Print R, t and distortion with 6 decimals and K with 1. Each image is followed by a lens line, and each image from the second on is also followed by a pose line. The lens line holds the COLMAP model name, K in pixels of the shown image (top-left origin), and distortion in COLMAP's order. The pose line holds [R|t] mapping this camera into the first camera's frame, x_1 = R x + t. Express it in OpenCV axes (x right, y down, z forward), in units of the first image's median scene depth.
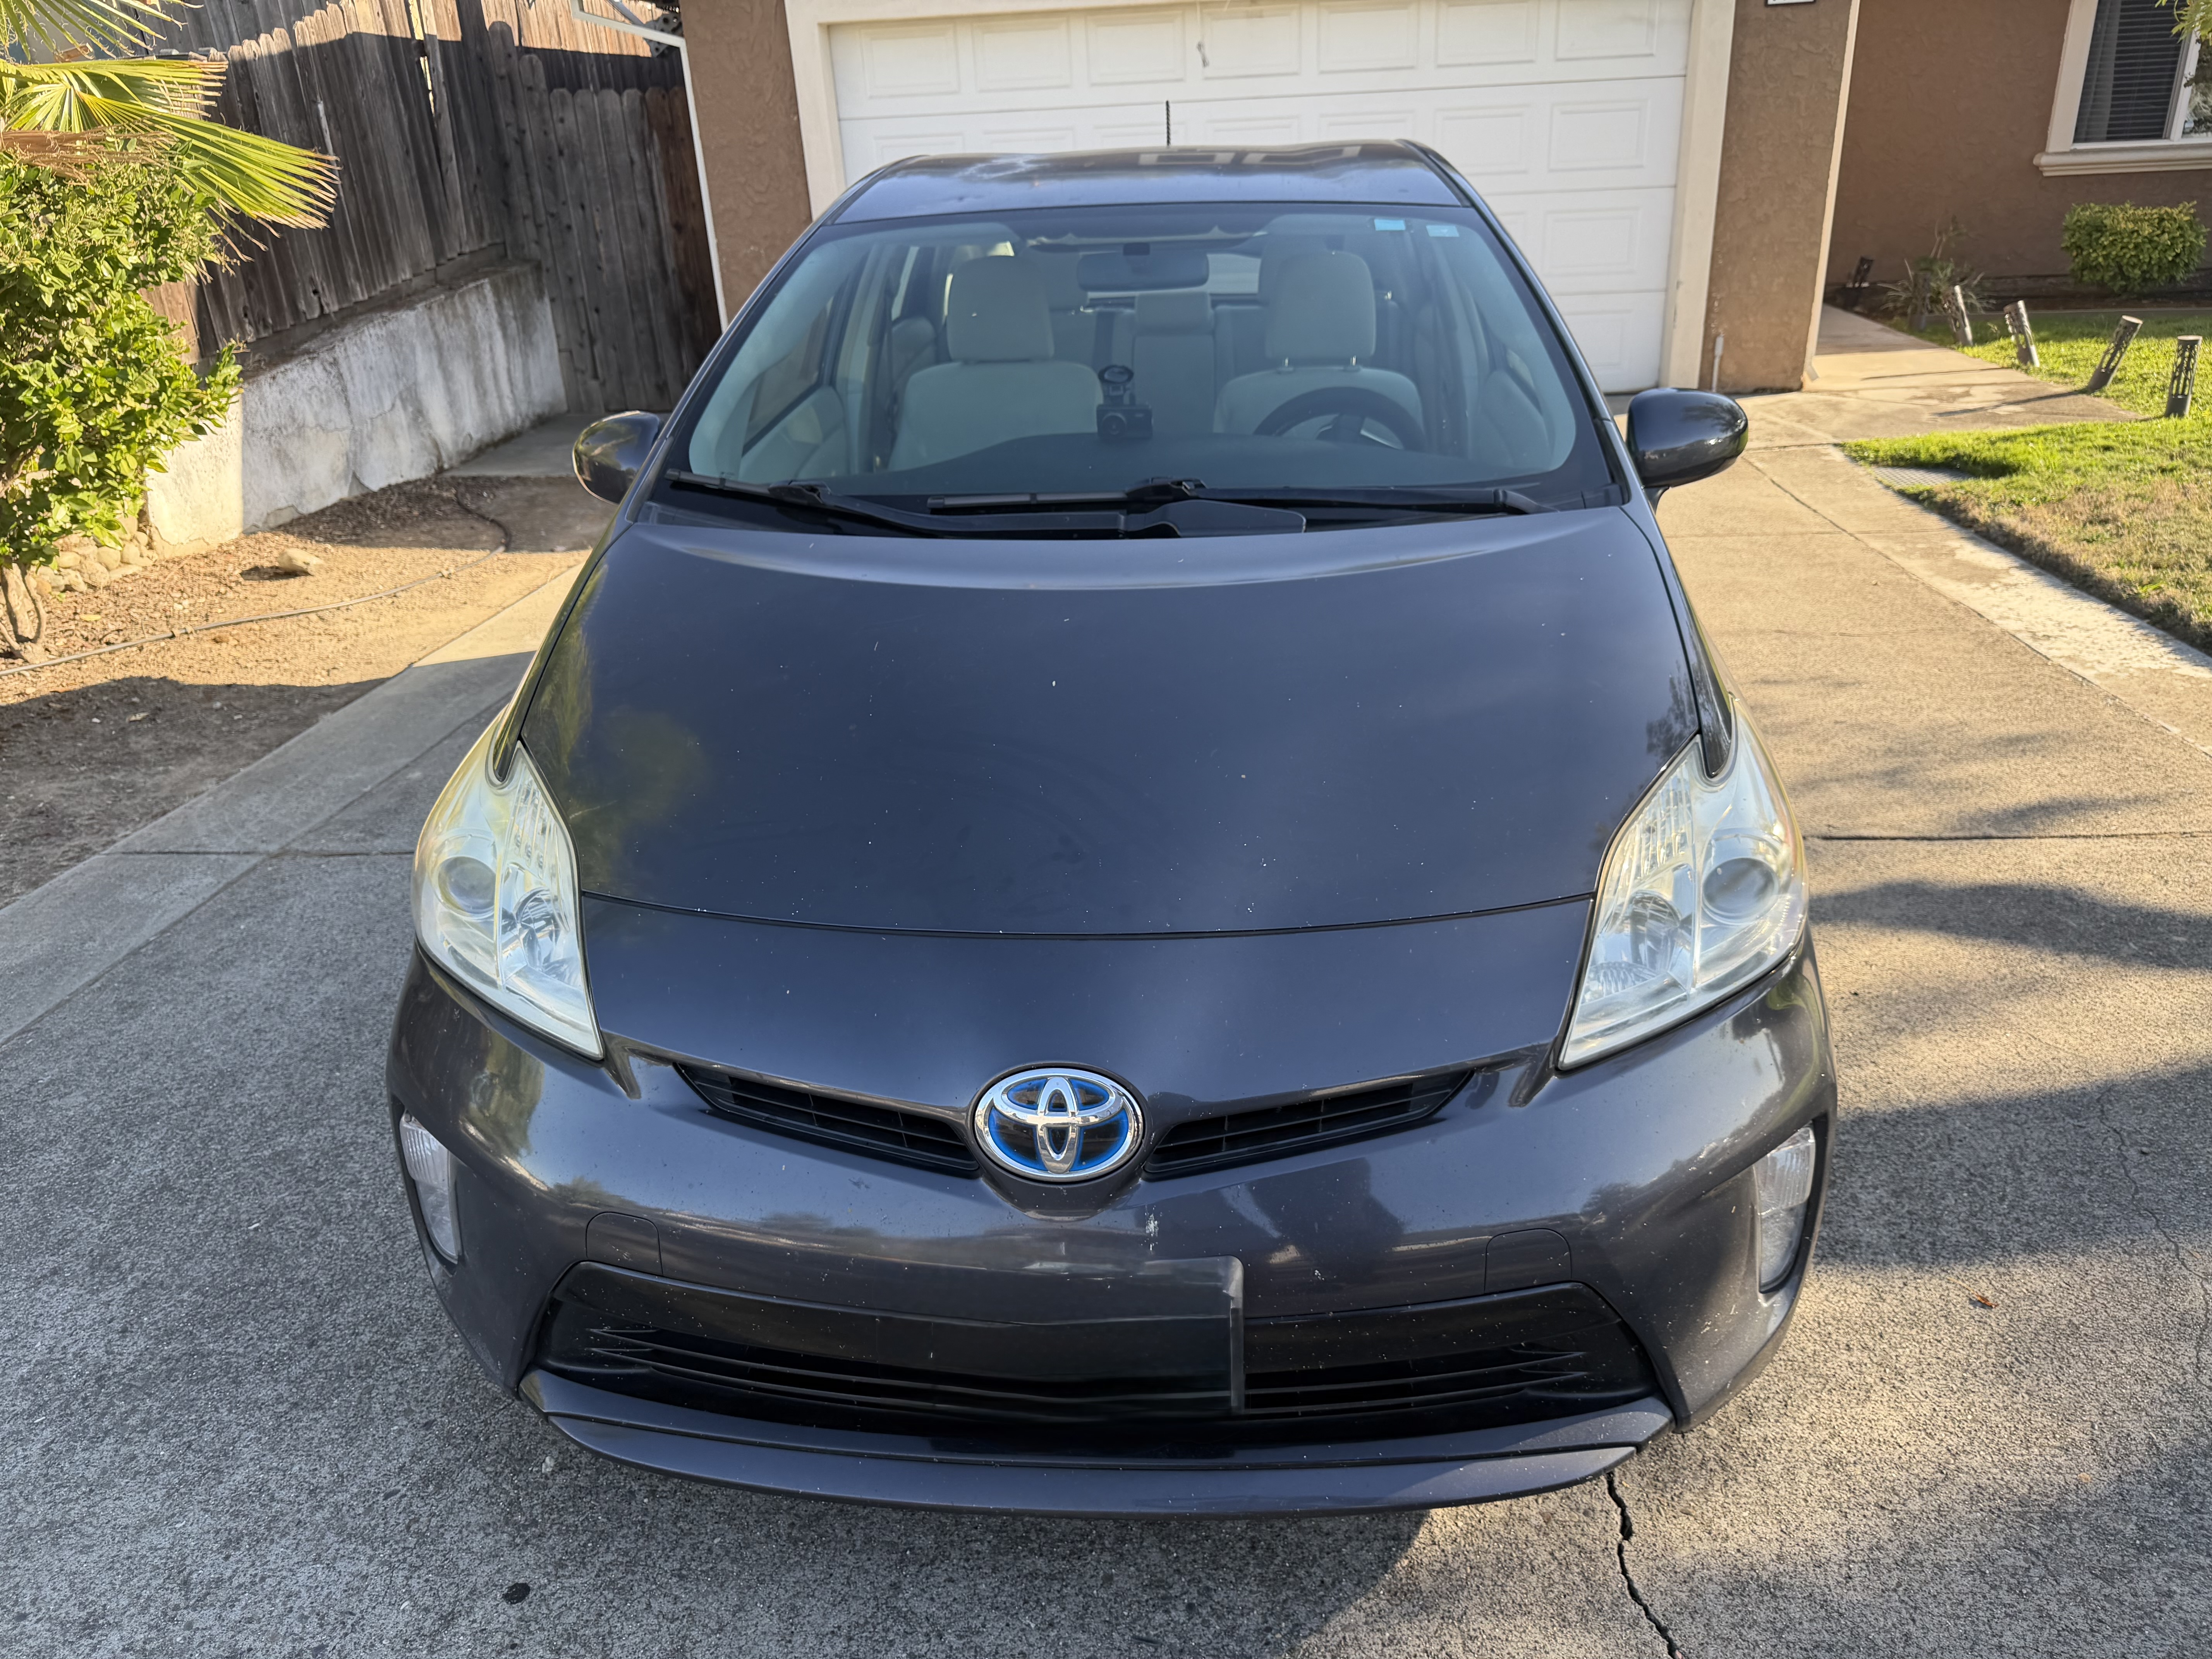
lens RADIAL K [[1570.1, 0, 1098.7], [0, 1570.1, 822.4], [0, 0, 1]] dist [0.011613, -0.019846]
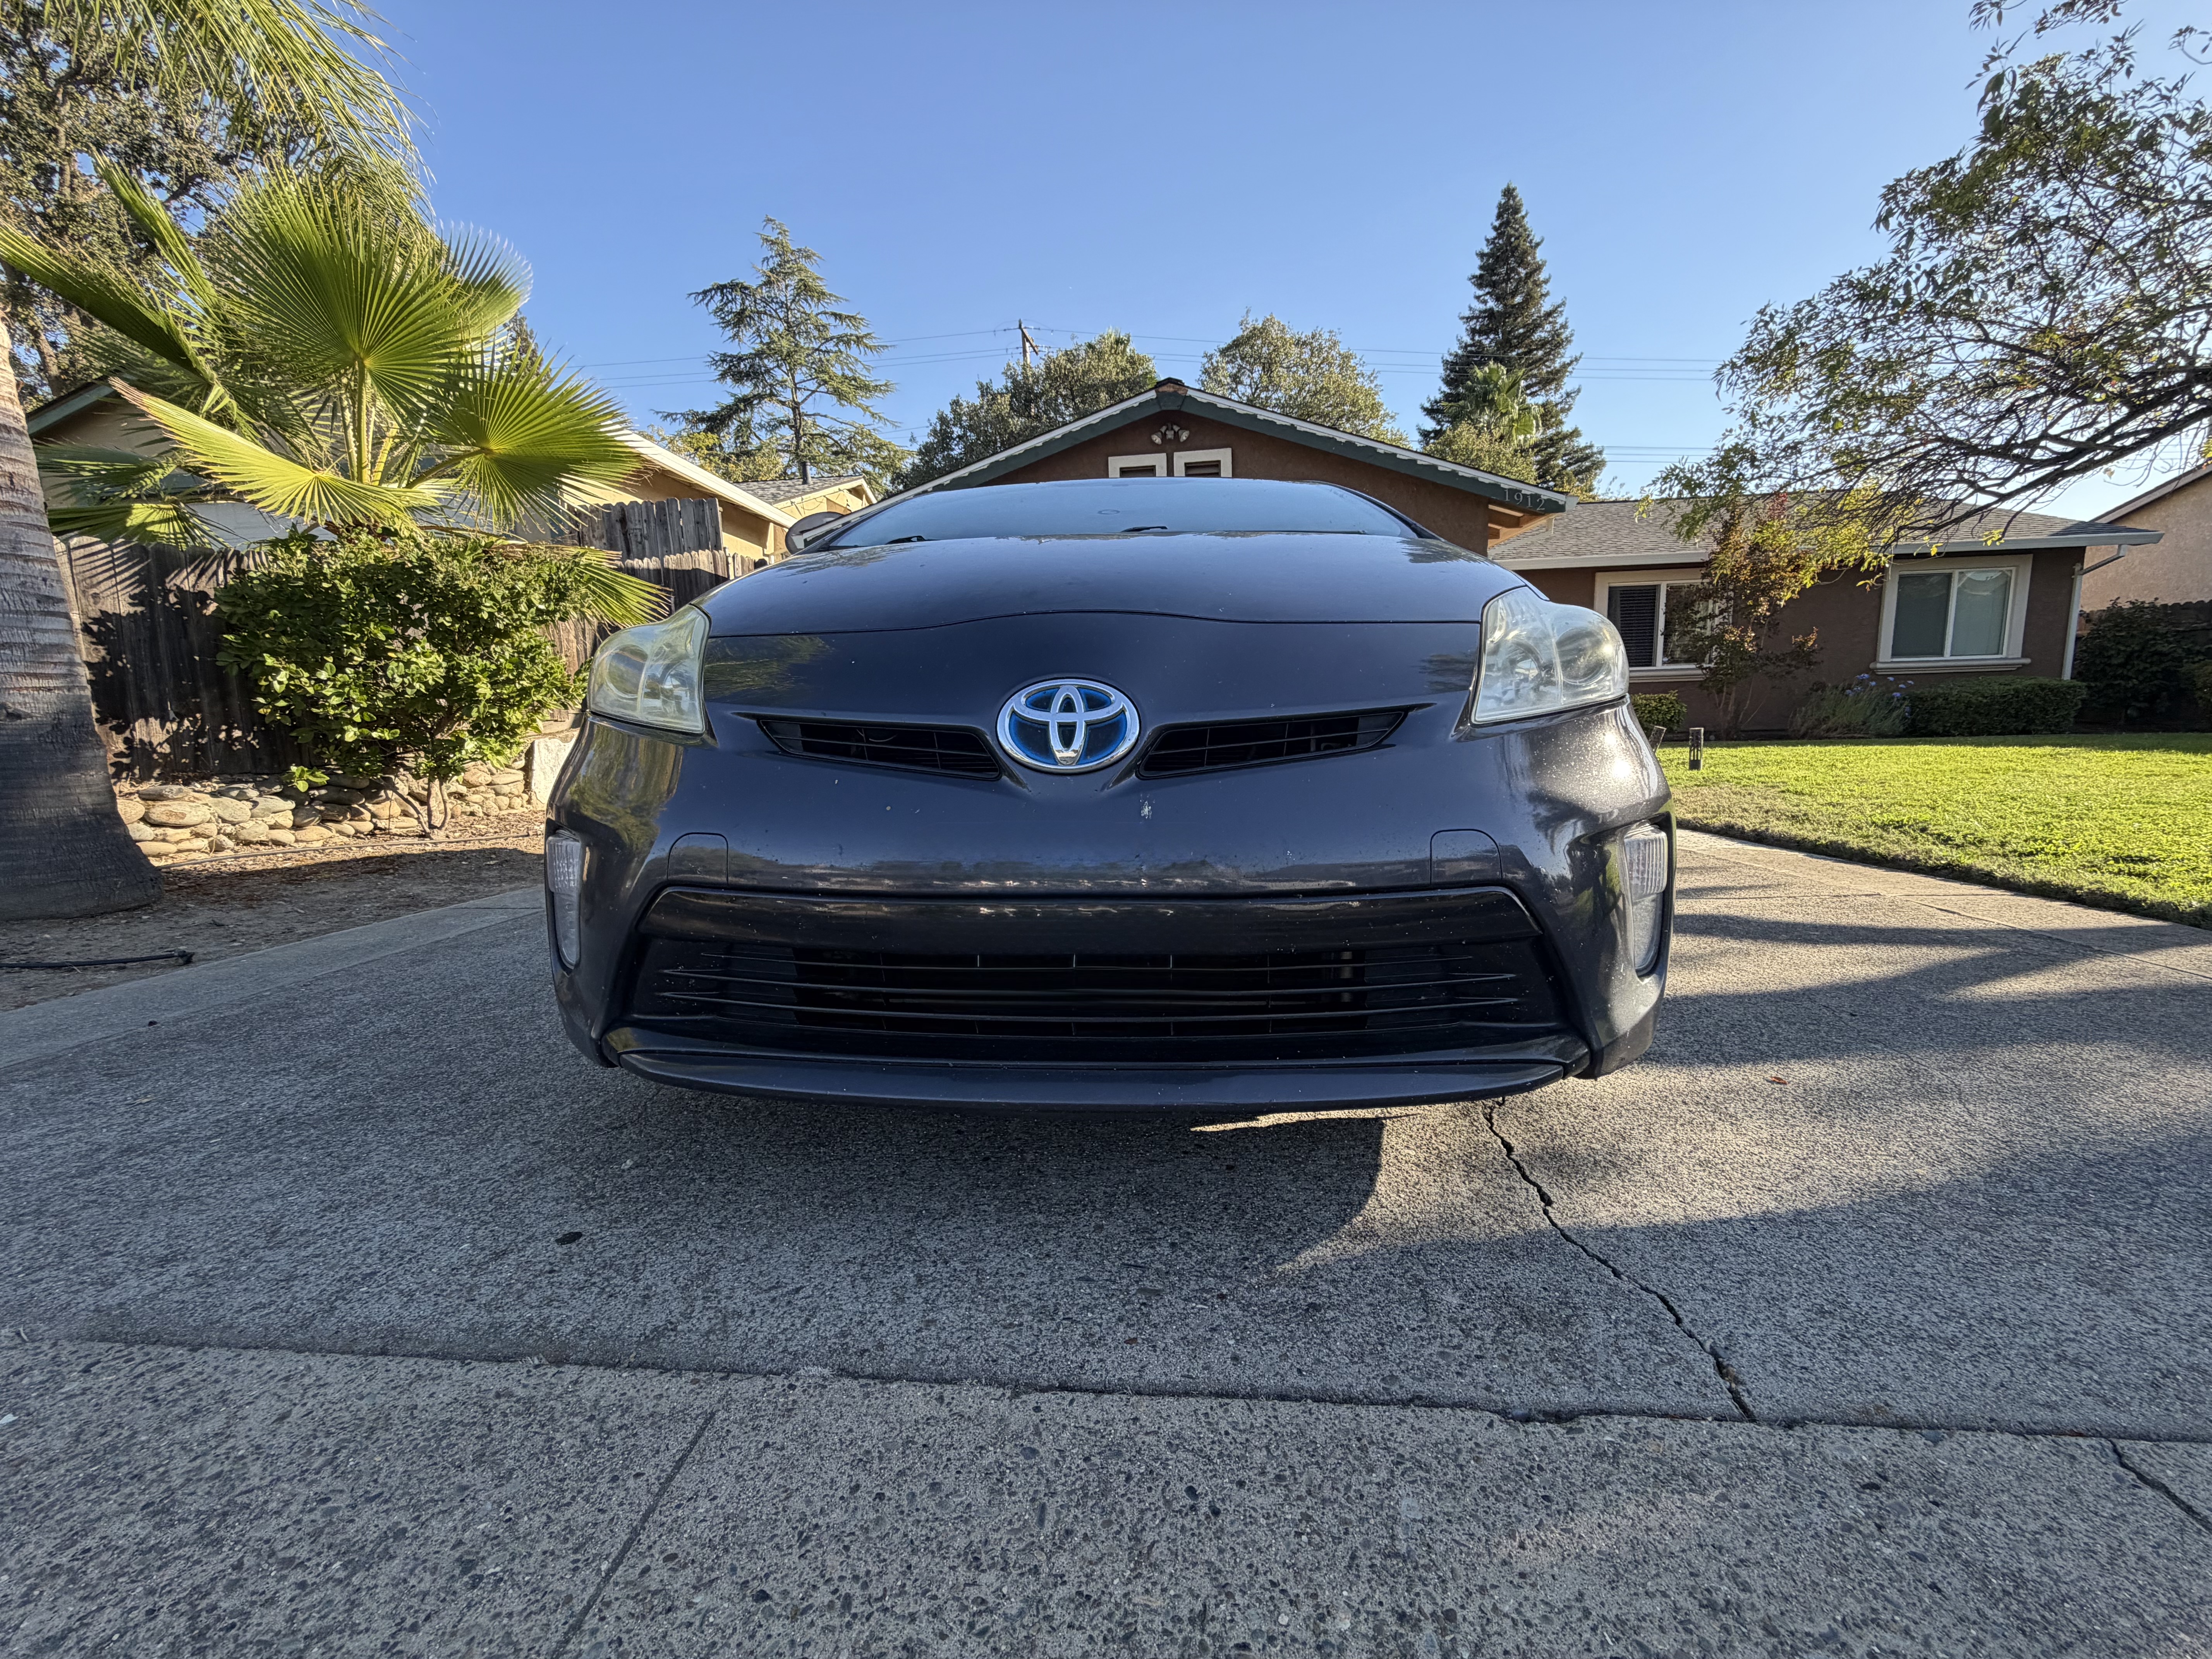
lens RADIAL K [[882.5, 0, 1097.4], [0, 882.5, 821.0], [0, 0, 1]] dist [0.001980, -0.000882]
pose [[0.999750, 0.018770, 0.012144, -0.006233], [-0.014705, 0.961277, -0.275190, 0.276255], [-0.016839, 0.274942, 0.961313, 0.229393]]
